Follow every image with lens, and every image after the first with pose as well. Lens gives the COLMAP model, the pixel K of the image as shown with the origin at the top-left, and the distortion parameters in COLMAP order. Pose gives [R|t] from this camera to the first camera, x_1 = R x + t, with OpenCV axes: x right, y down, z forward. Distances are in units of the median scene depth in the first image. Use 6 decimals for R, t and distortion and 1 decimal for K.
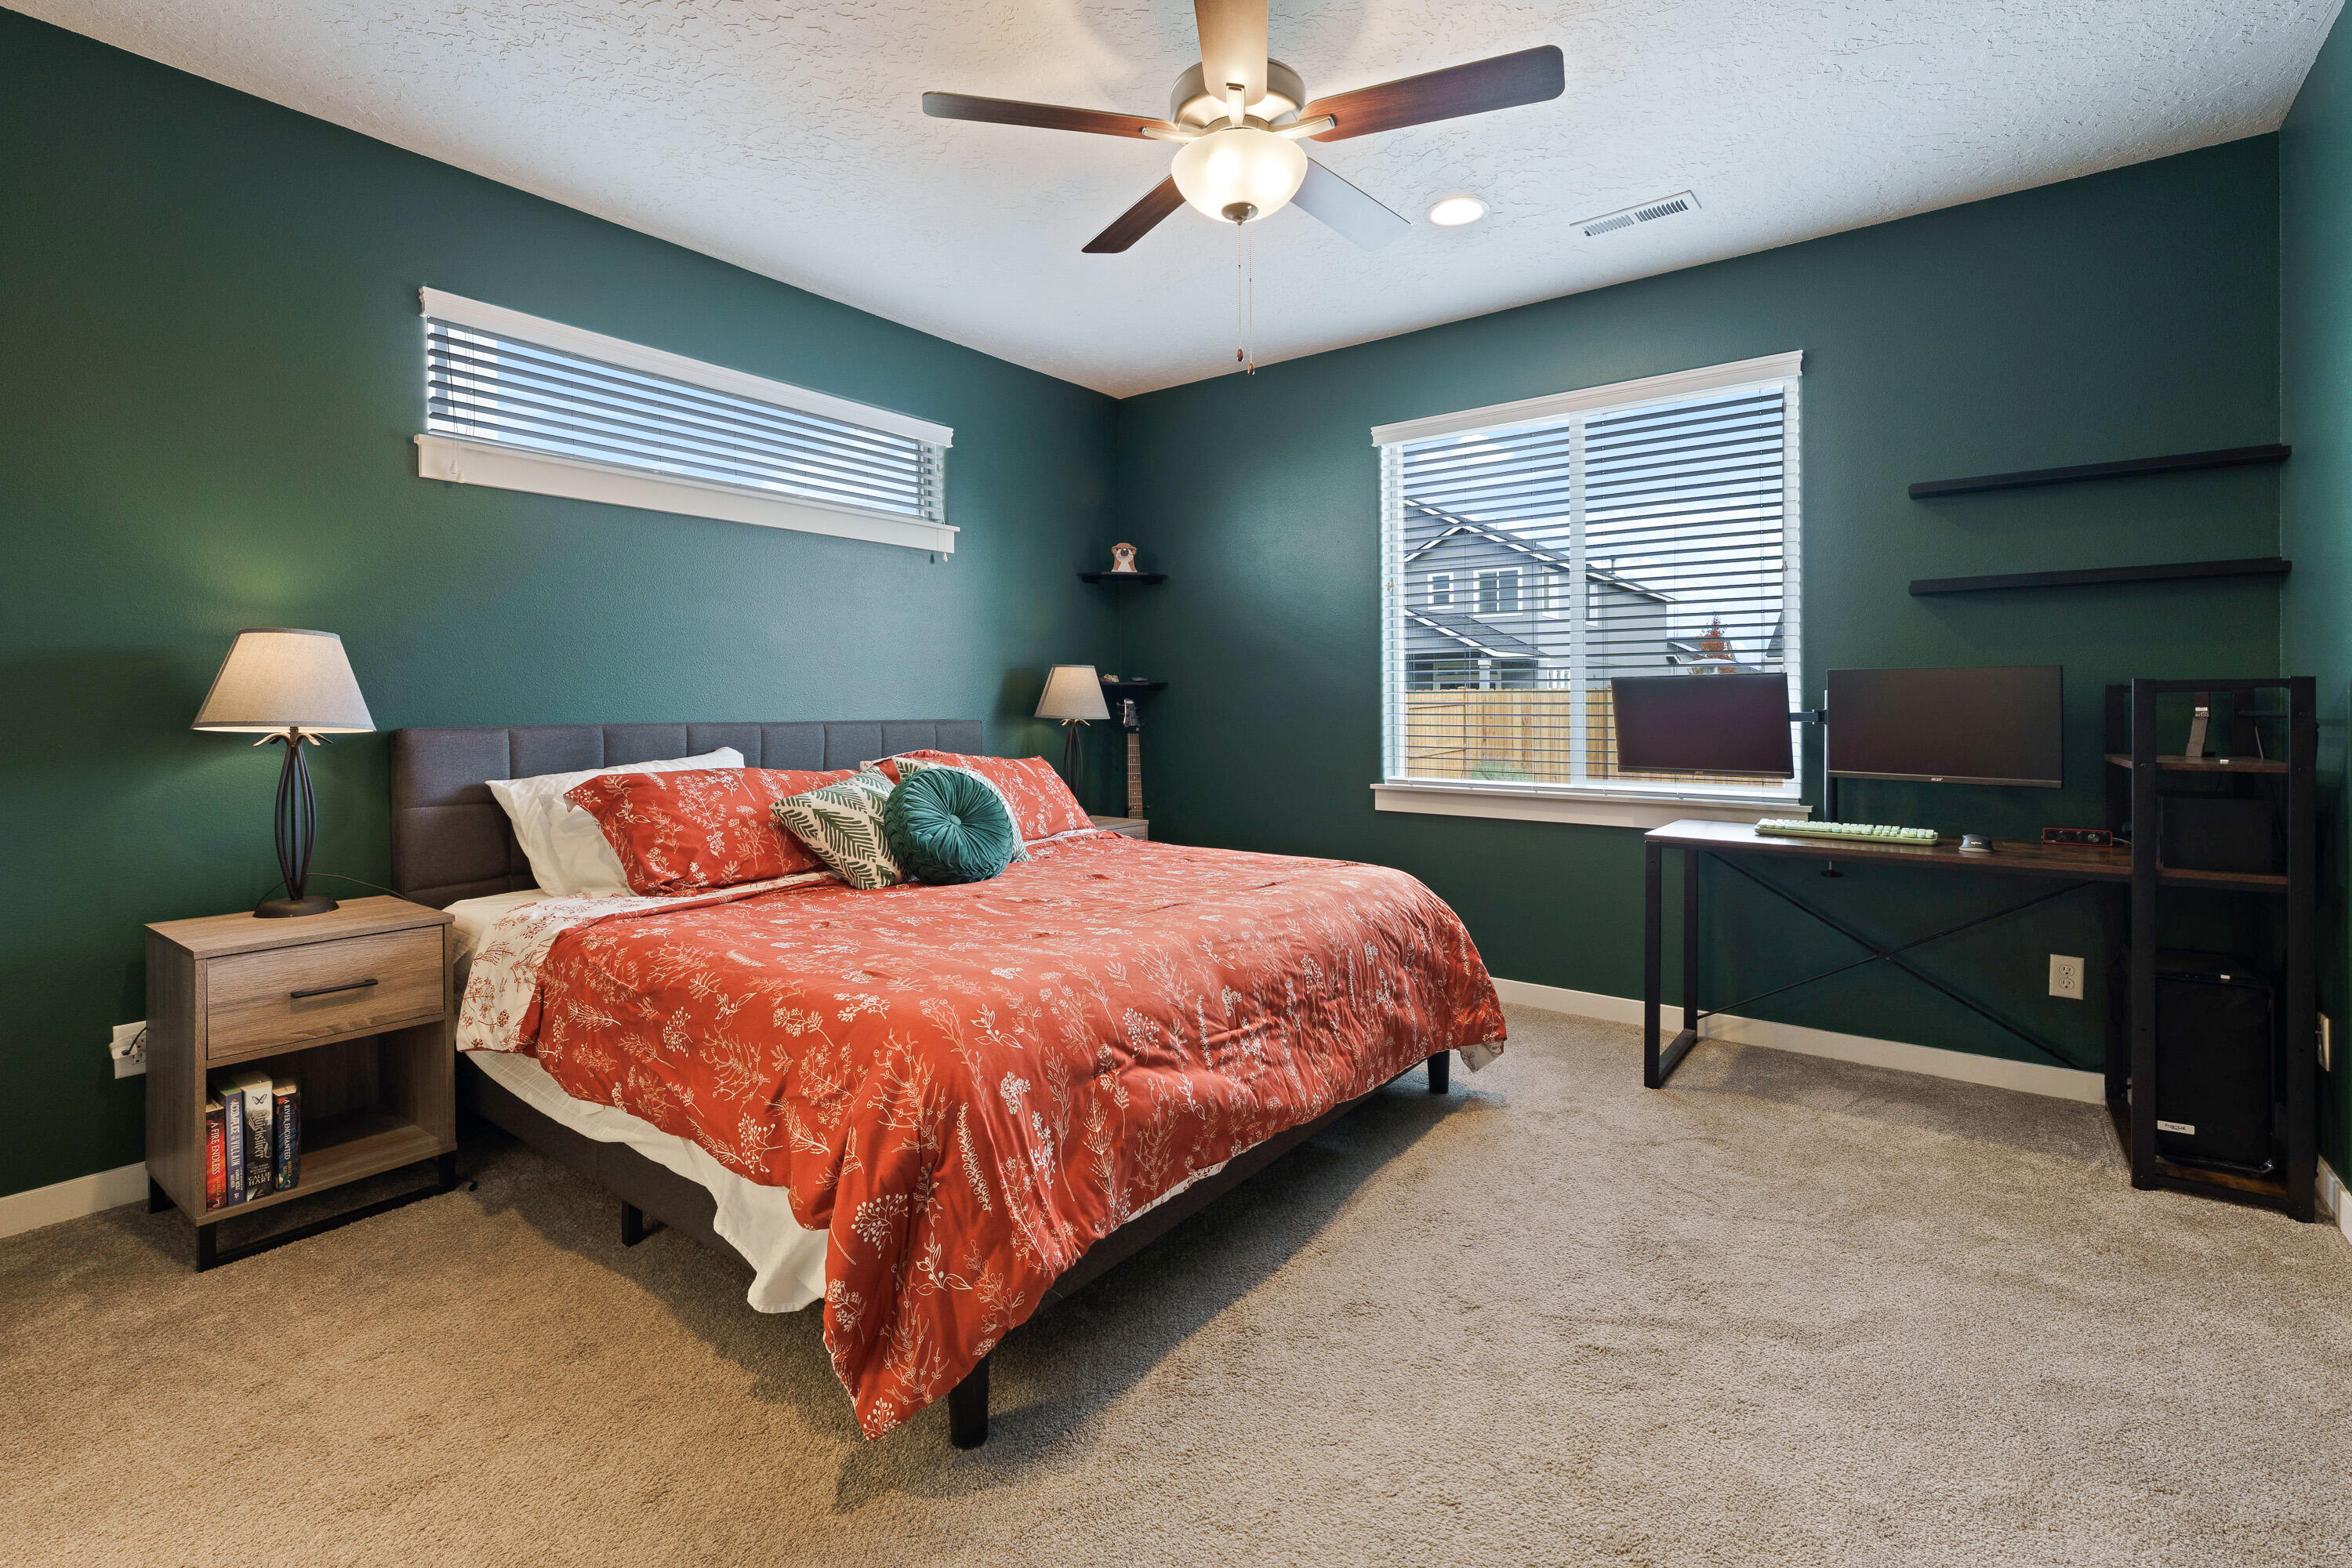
lens RADIAL K [[1025.4, 0, 1167.6], [0, 1025.4, 709.7], [0, 0, 1]] dist [0.003001, 0.001092]
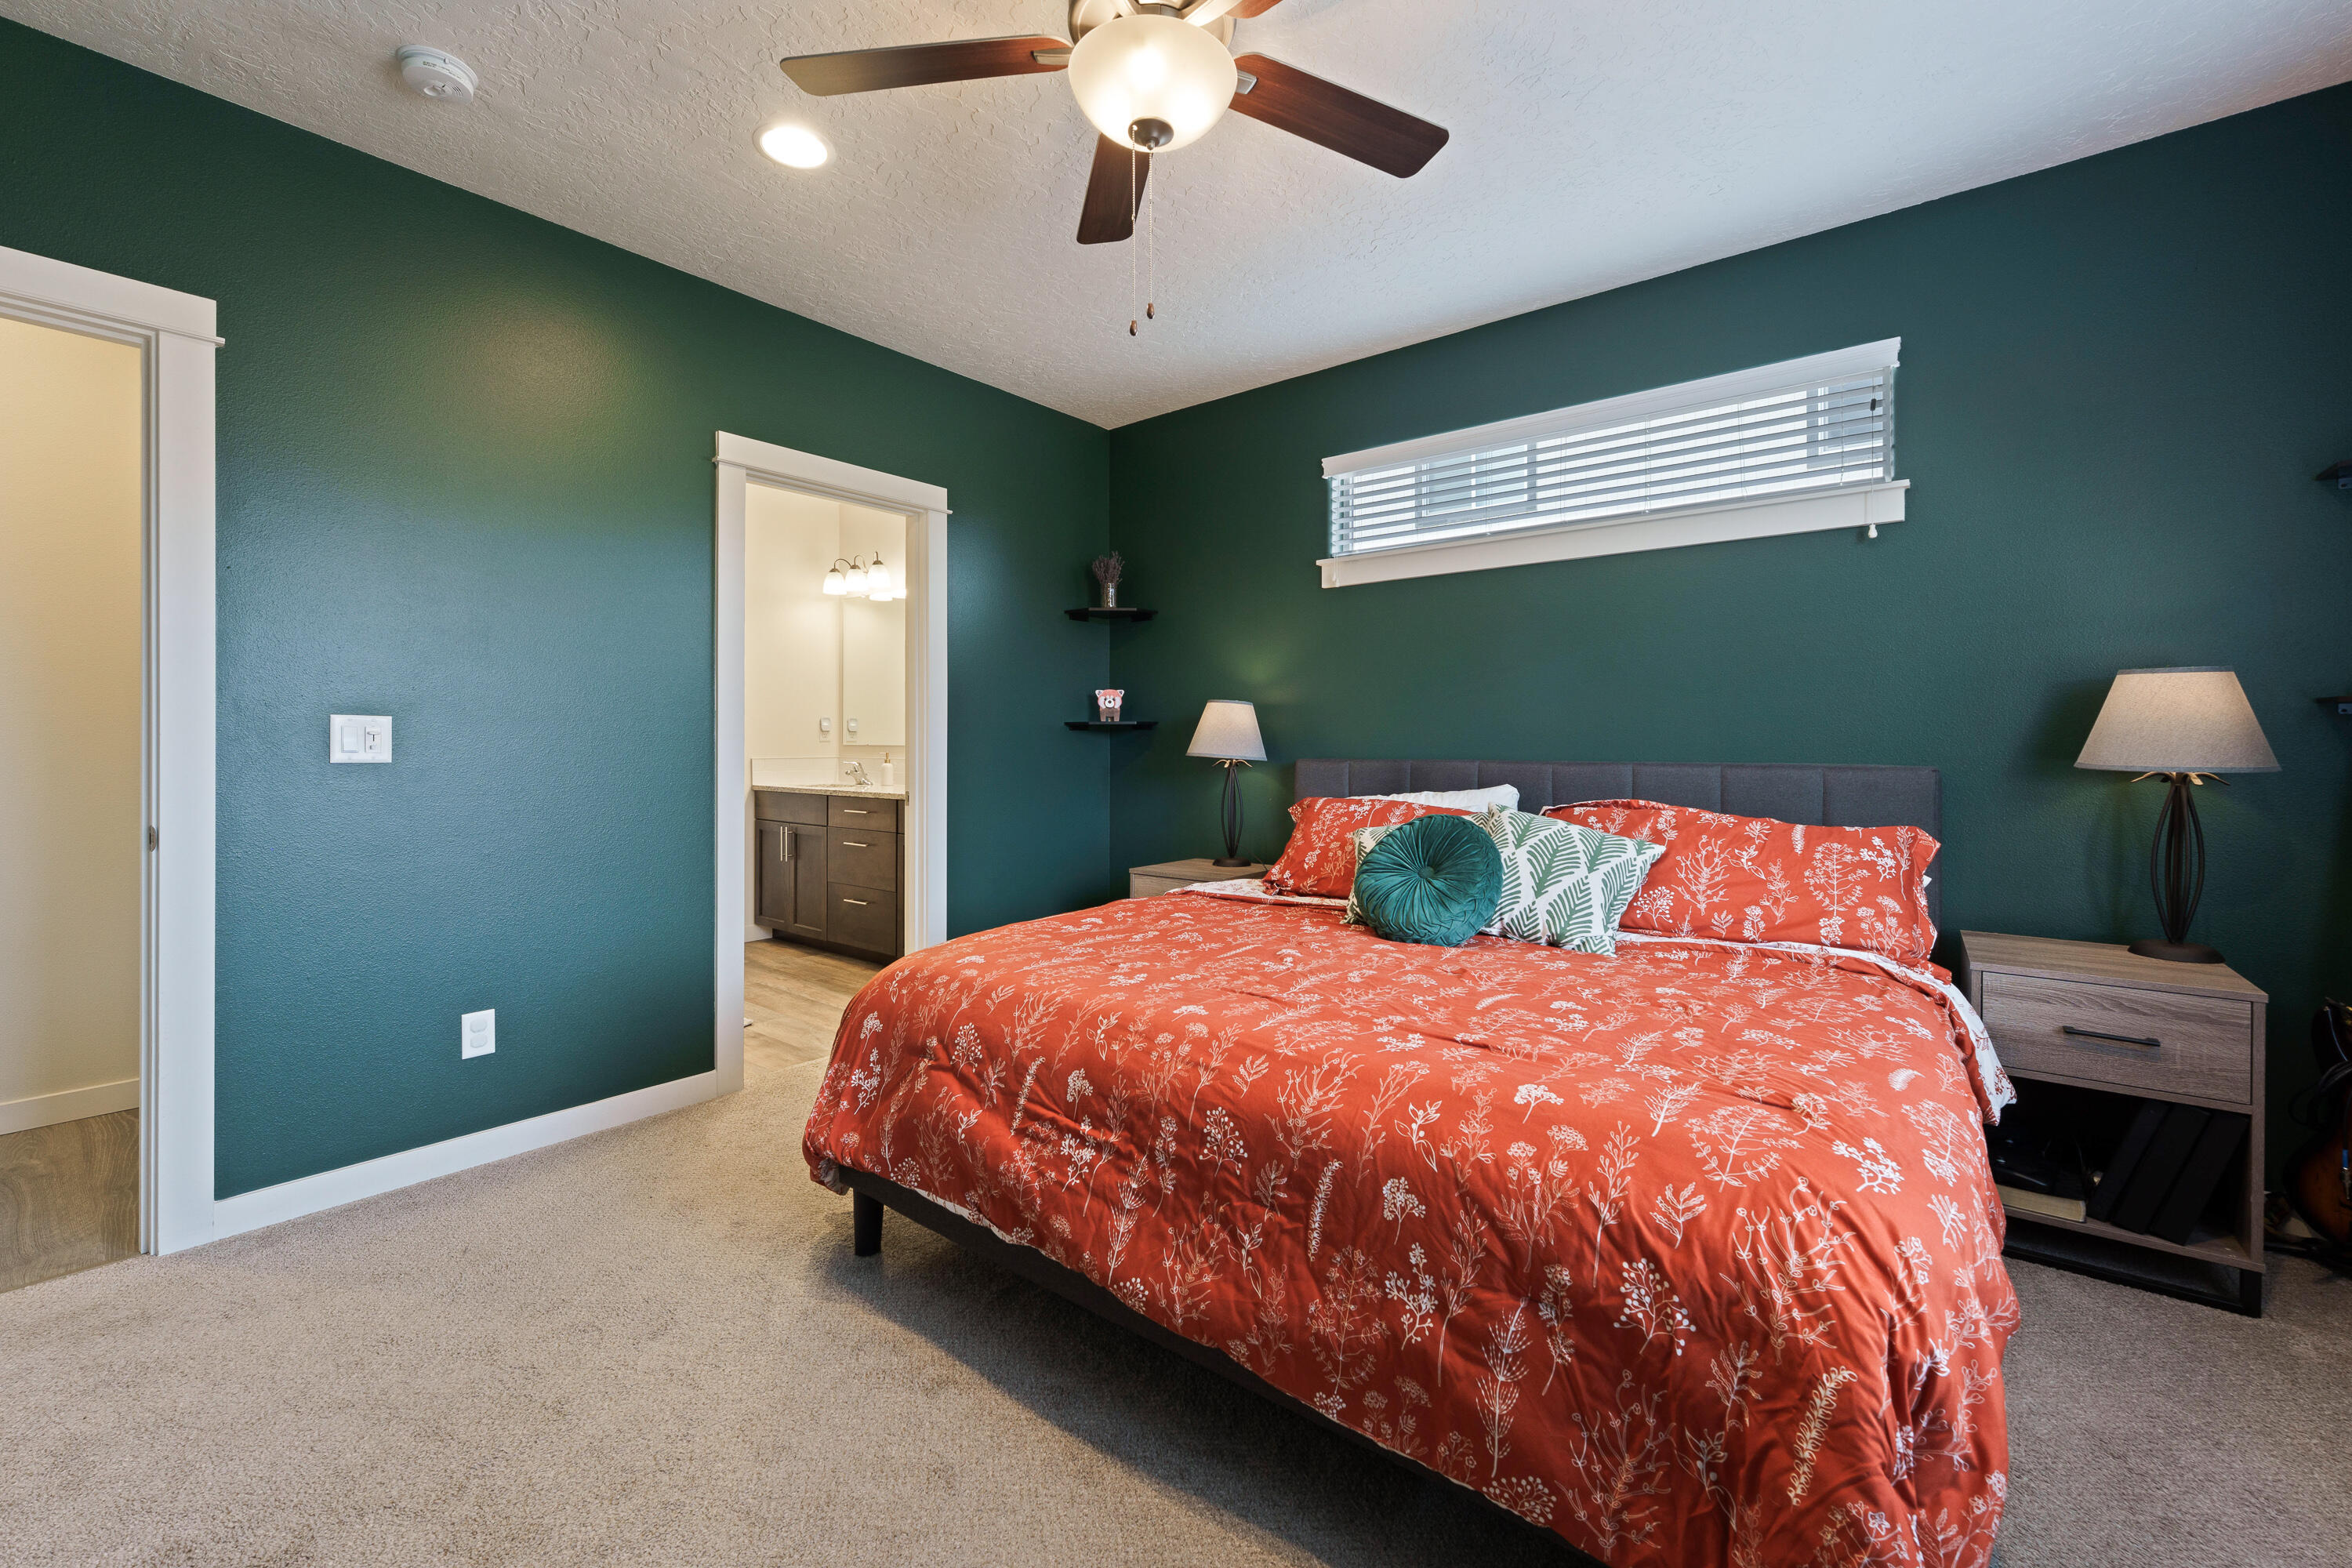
lens RADIAL K [[978.5, 0, 1236.2], [0, 978.5, 753.4], [0, 0, 1]] dist [0.008247, 0.000233]
pose [[0.010070, 0.013112, -0.999863, 0.880413], [-0.006556, 0.999893, 0.013046, -0.010109], [0.999928, 0.006424, 0.010155, 1.113578]]
